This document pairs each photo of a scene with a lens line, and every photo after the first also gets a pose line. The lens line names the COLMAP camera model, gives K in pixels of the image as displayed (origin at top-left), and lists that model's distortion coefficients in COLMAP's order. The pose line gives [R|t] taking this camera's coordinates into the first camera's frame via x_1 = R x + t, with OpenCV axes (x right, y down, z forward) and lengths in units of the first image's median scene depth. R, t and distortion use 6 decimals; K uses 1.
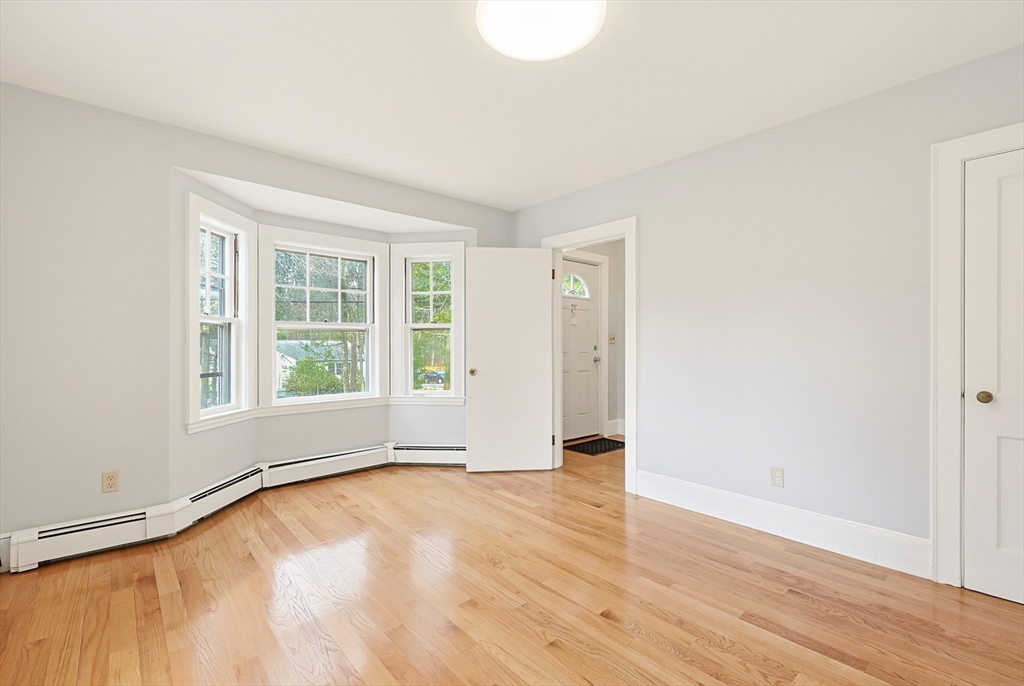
lens RADIAL K [[444.6, 0, 504.7], [0, 444.6, 342.1], [0, 0, 1]] dist [-0.000752, -0.000707]
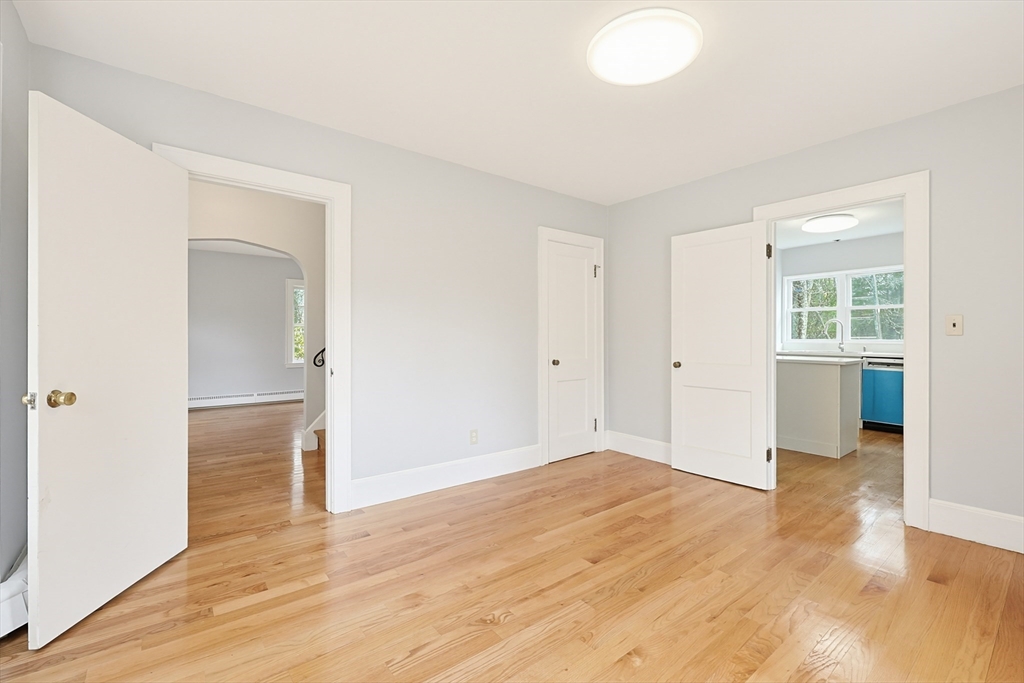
lens RADIAL K [[444.6, 0, 515.4], [0, 444.6, 335.1], [0, 0, 1]] dist [-0.000752, -0.000707]
pose [[0.057704, 0.000093, 0.998334, -0.741219], [-0.006156, 0.999981, 0.000262, 0.001857], [-0.998315, -0.006160, 0.057704, 0.861918]]
